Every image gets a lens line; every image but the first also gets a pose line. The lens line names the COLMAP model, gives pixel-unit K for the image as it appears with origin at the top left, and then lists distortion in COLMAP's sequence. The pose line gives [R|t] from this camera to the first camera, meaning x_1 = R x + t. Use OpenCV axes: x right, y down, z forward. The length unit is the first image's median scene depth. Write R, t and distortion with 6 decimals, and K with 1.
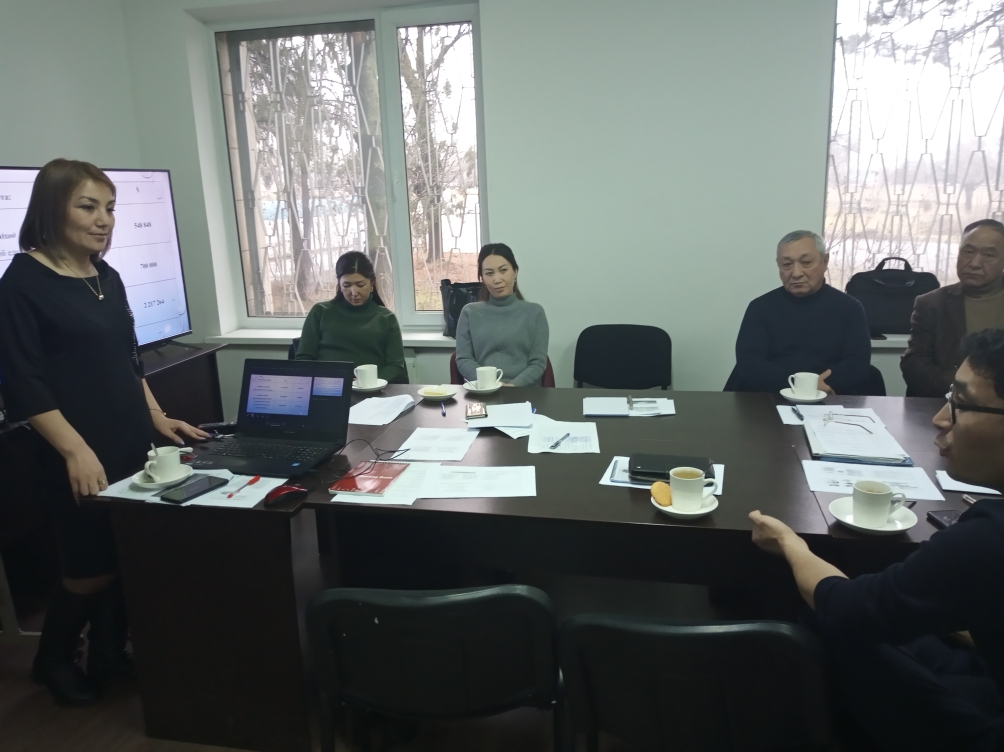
lens RADIAL K [[762.9, 0, 502.0], [0, 762.9, 376.0], [0, 0, 1]] dist [-0.006561, -0.005588]
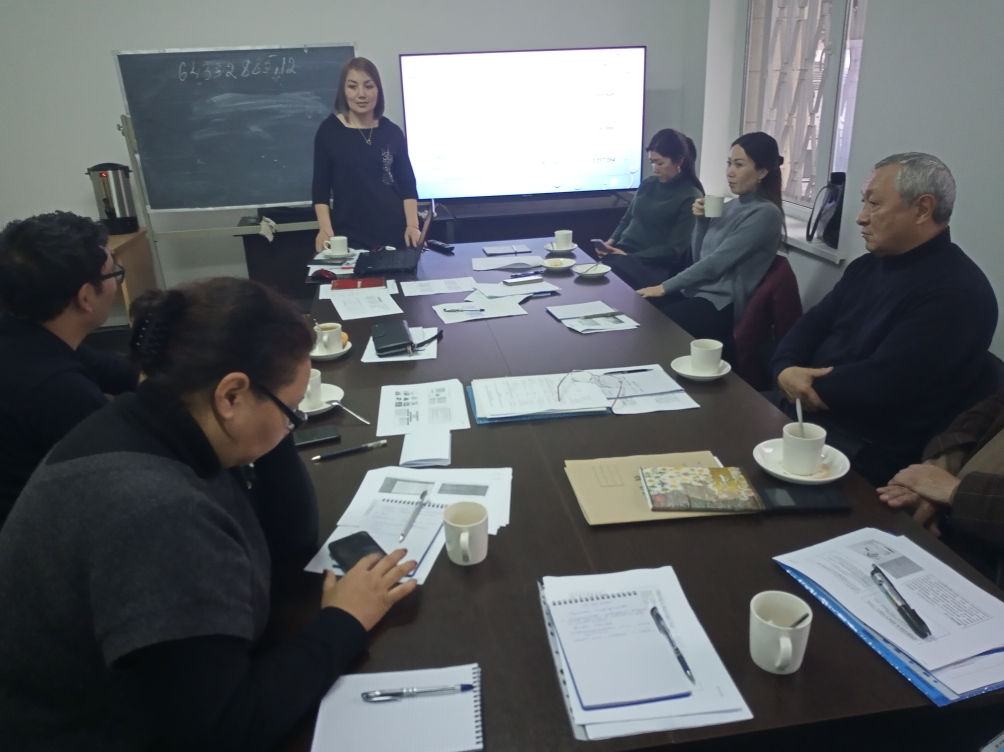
lens RADIAL K [[762.9, 0, 502.0], [0, 762.9, 376.0], [0, 0, 1]] dist [-0.006561, -0.005588]
pose [[0.324119, 0.359760, -0.874940, 0.962323], [-0.197487, 0.930222, 0.309332, -0.158026], [0.925173, 0.072529, 0.372550, 0.534912]]
